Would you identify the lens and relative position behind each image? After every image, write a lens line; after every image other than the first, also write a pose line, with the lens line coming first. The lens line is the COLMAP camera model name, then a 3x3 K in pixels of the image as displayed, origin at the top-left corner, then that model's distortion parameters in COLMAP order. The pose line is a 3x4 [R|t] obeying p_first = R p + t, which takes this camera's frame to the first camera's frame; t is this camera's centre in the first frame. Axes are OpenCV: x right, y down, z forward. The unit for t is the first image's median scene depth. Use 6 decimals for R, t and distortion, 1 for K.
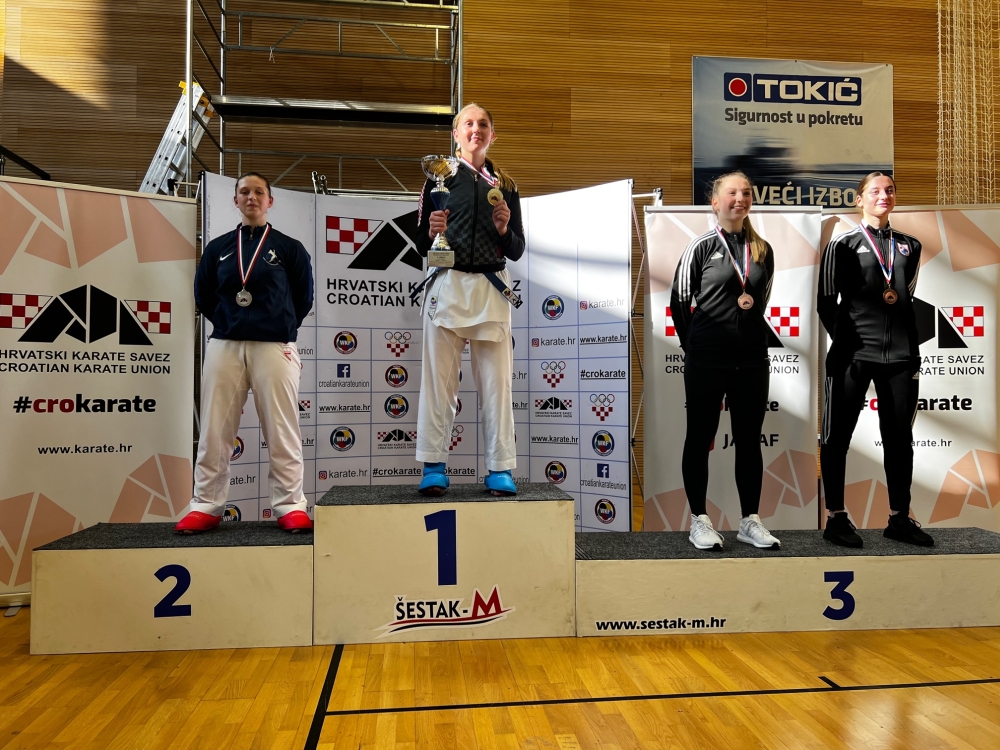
lens RADIAL K [[756.4, 0, 499.4], [0, 756.4, 372.6], [0, 0, 1]] dist [0.058534, -0.066665]
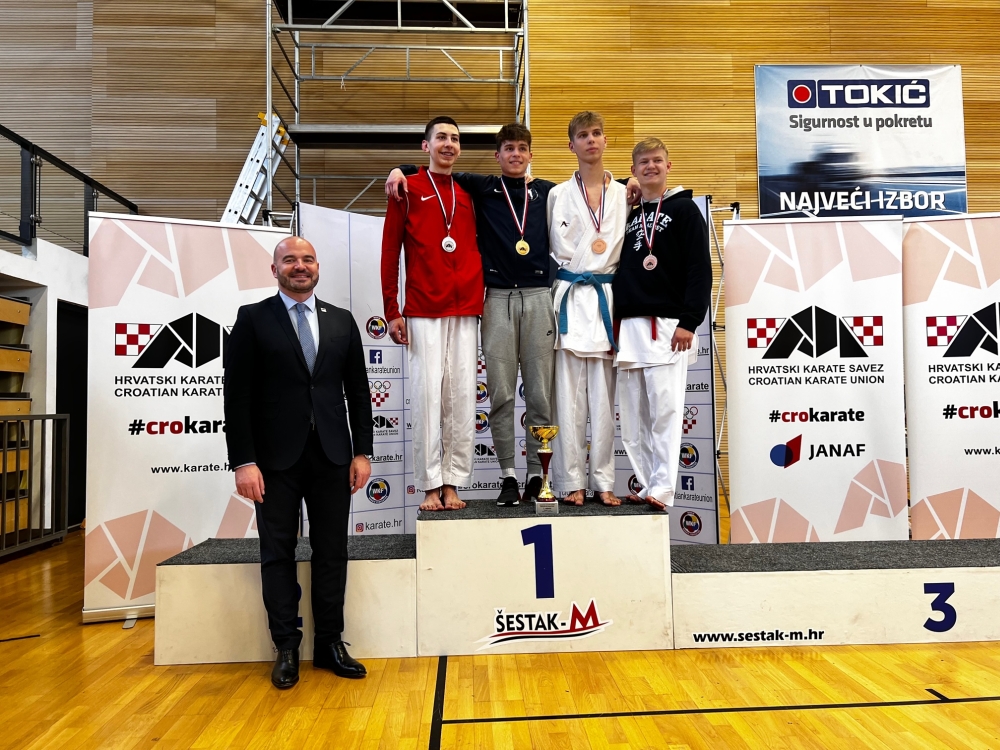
lens RADIAL K [[756.4, 0, 509.8], [0, 756.4, 367.8], [0, 0, 1]] dist [0.058534, -0.066665]
pose [[0.998074, -0.020992, -0.058371, -0.040277], [0.019826, 0.999594, -0.020480, -0.008287], [0.058777, 0.019283, 0.998085, -0.026123]]
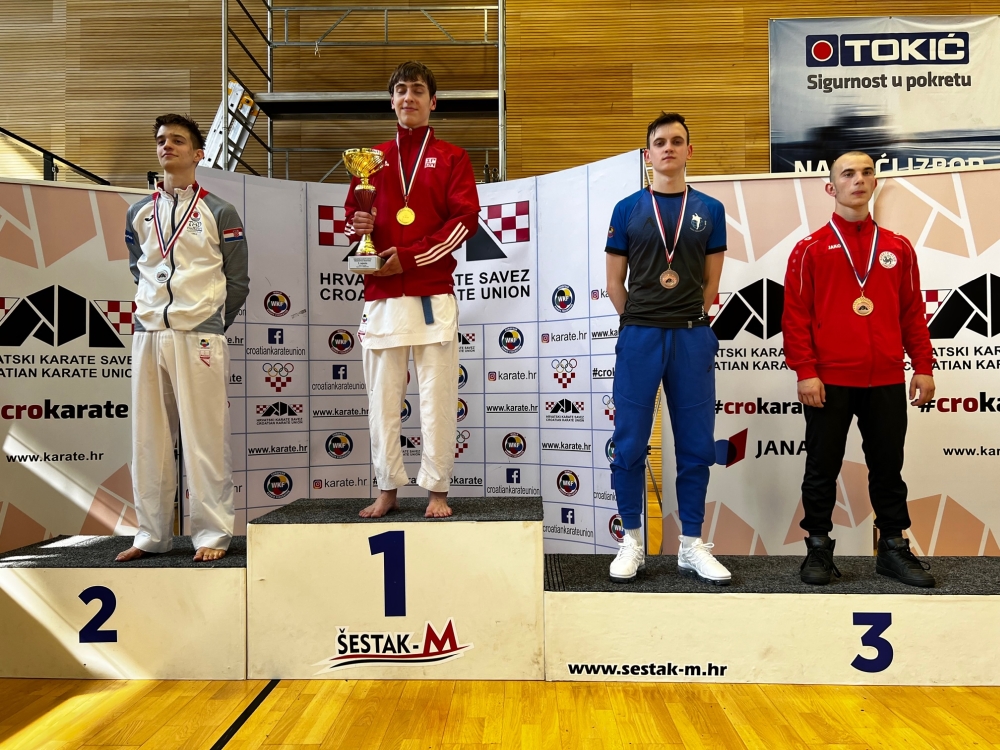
lens RADIAL K [[756.4, 0, 509.7], [0, 756.4, 381.2], [0, 0, 1]] dist [0.058534, -0.066665]
pose [[0.991017, -0.009804, -0.133376, 0.145982], [0.011398, 0.999872, 0.011187, 0.000743], [0.133249, -0.012606, 0.991002, 0.123221]]
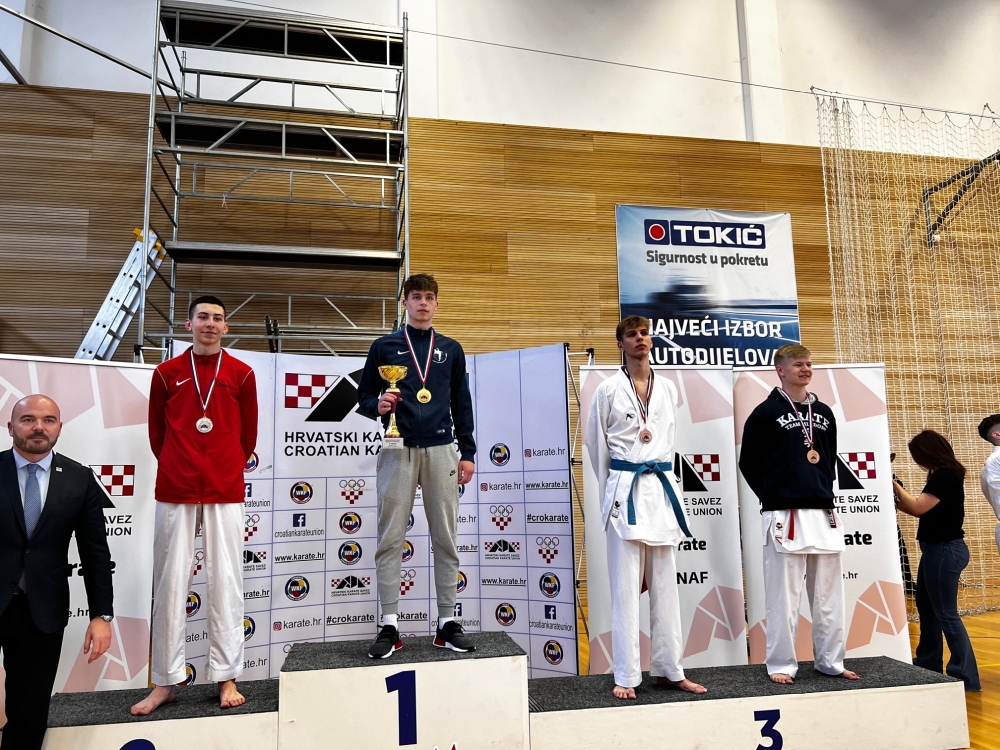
lens RADIAL K [[756.4, 0, 505.8], [0, 756.4, 377.6], [0, 0, 1]] dist [0.058534, -0.066665]
pose [[0.995706, -0.008854, 0.092145, -0.021306], [0.020413, 0.991913, -0.125266, -0.070016], [-0.090291, 0.126609, 0.987835, -0.093271]]
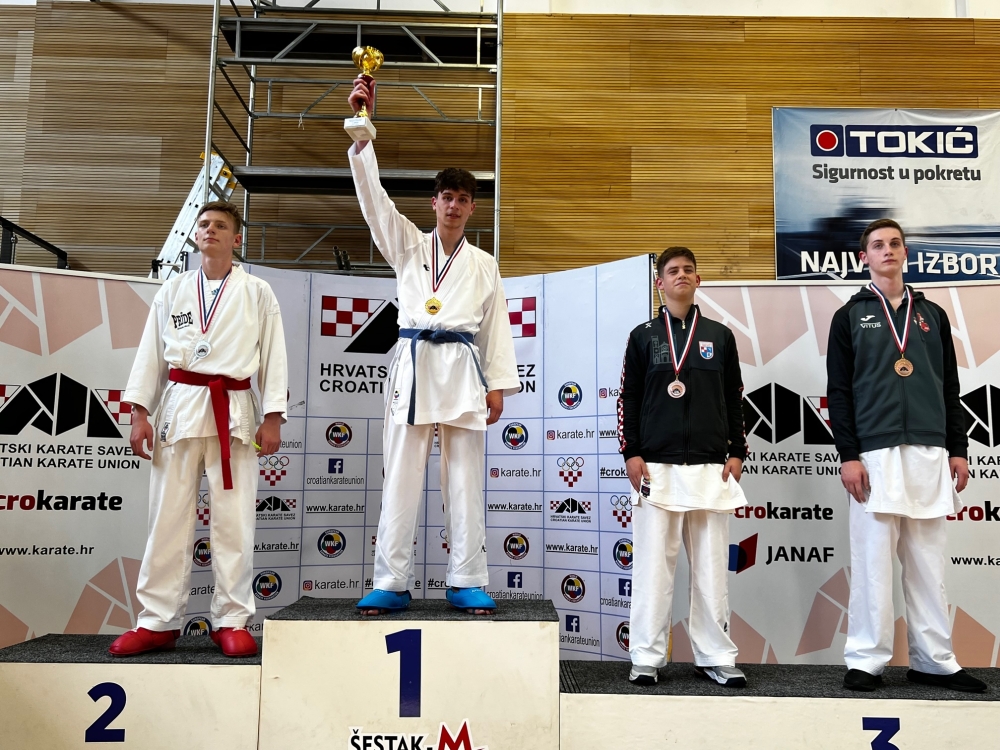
lens RADIAL K [[886.8, 0, 508.0], [0, 886.8, 377.2], [0, 0, 1]] dist [0.058978, -0.072156]
pose [[0.995205, -0.000610, -0.097813, 0.115229], [-0.009132, 0.995033, -0.099122, -0.005668], [0.097388, 0.099540, 0.990256, -0.032462]]
